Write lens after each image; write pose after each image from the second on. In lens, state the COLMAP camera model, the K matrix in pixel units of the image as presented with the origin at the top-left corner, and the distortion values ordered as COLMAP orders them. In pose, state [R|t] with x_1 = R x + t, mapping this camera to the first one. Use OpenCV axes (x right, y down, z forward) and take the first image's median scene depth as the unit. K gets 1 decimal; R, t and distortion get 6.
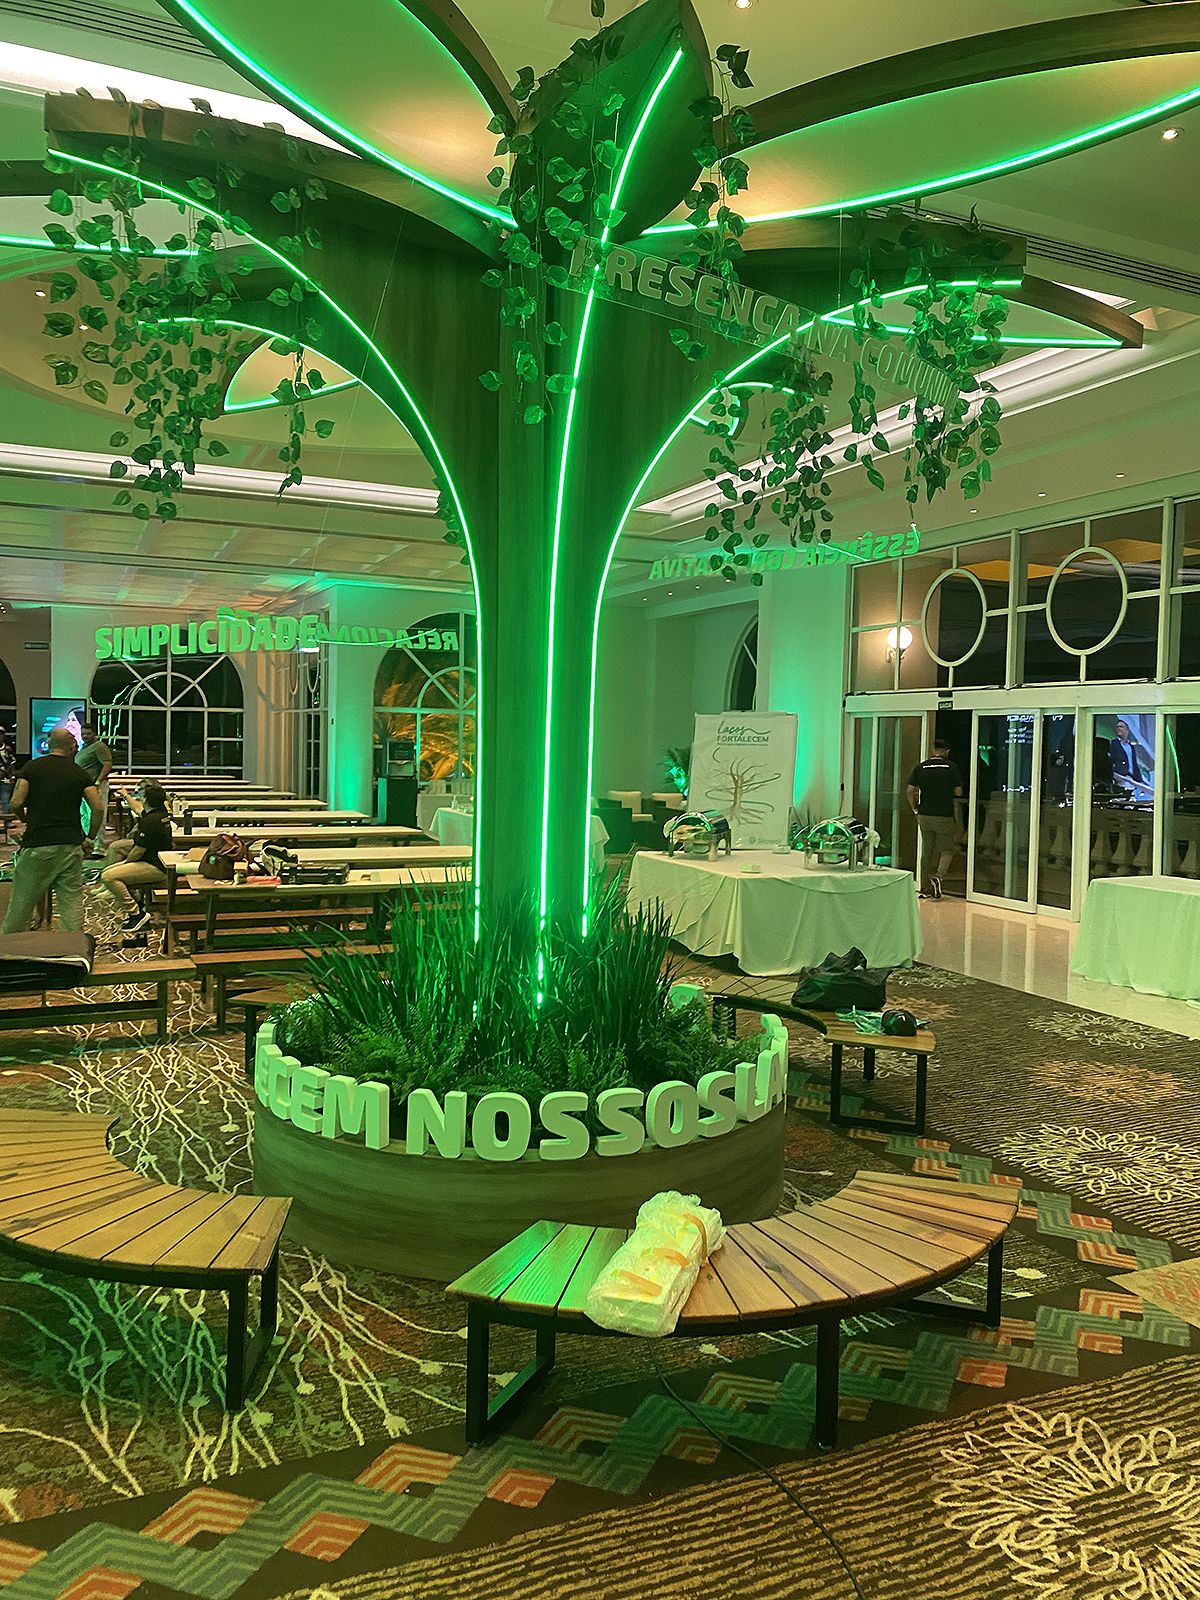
lens RADIAL K [[1216.6, 0, 600.0], [0, 1216.6, 800.0], [0, 0, 1]] dist [0.012830, -0.006616]
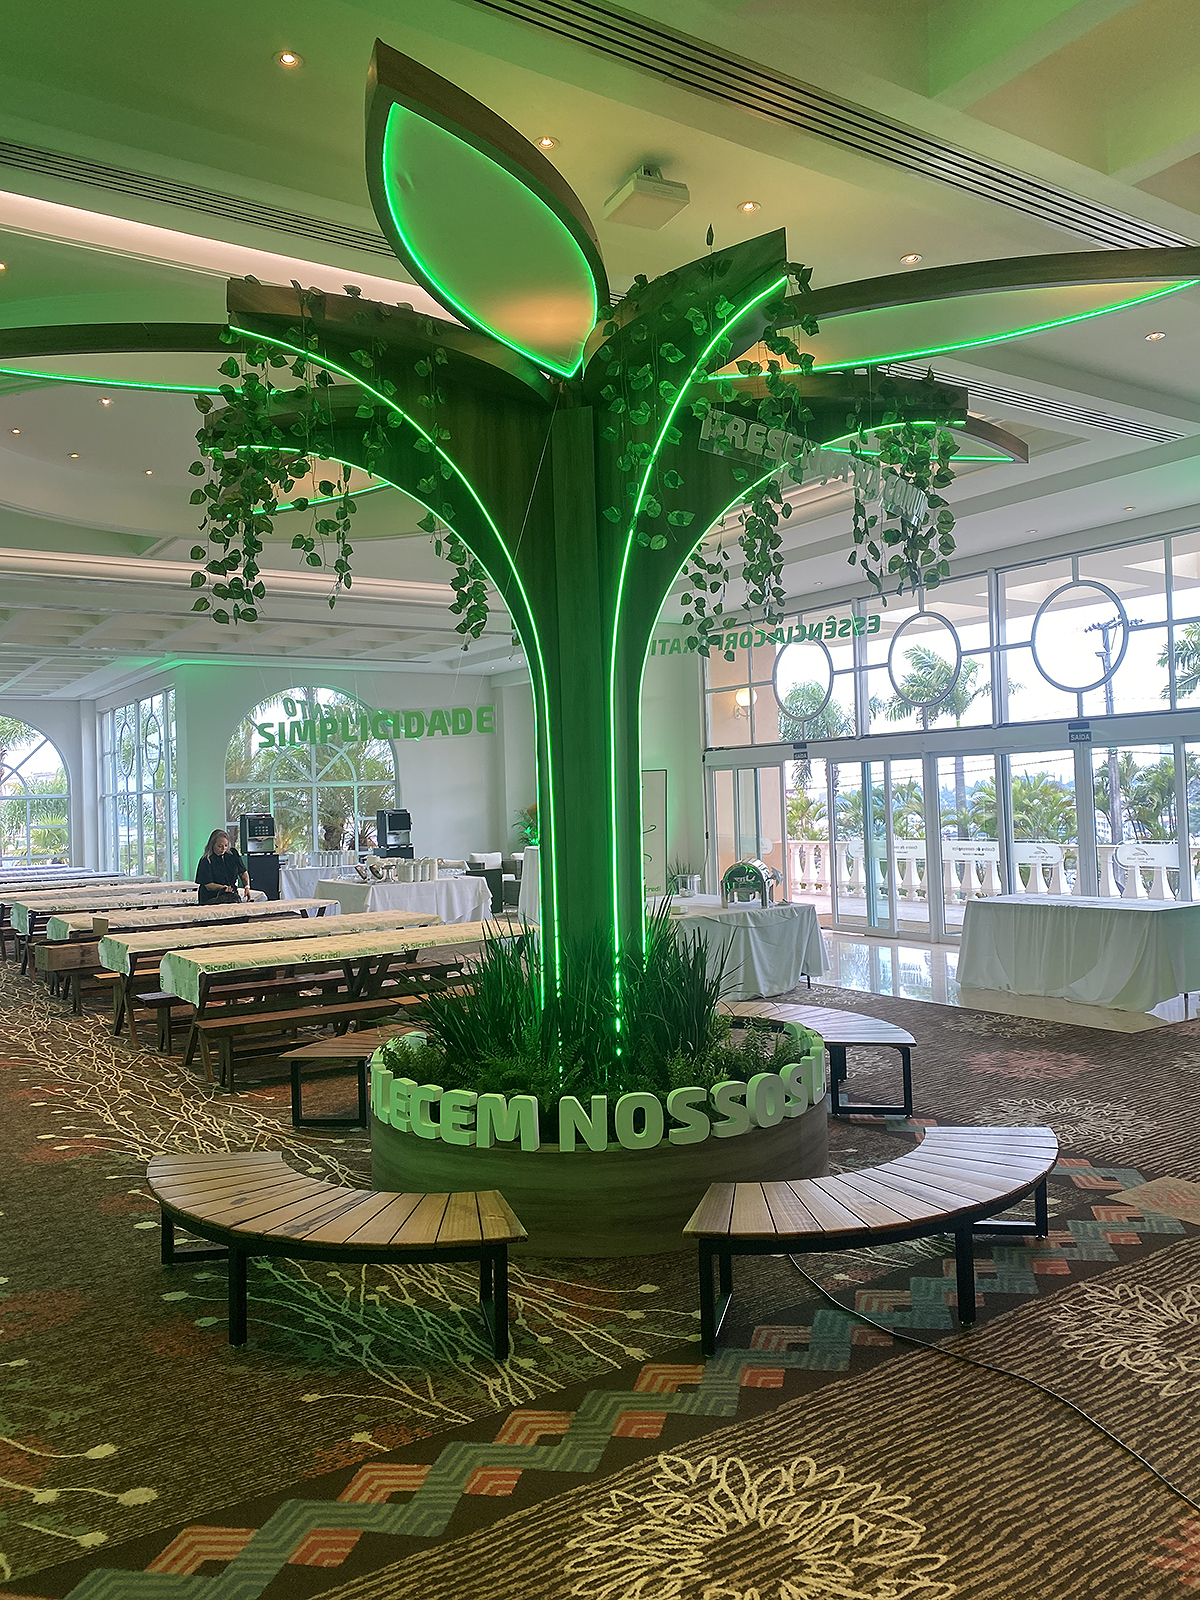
lens RADIAL K [[1217.0, 0, 604.7], [0, 1217.0, 794.0], [0, 0, 1]] dist [0.018395, -0.008535]
pose [[0.984245, -0.052357, 0.168877, -0.316558], [0.061808, 0.996774, -0.051201, 0.006925], [-0.165652, 0.060832, 0.984306, -0.207678]]
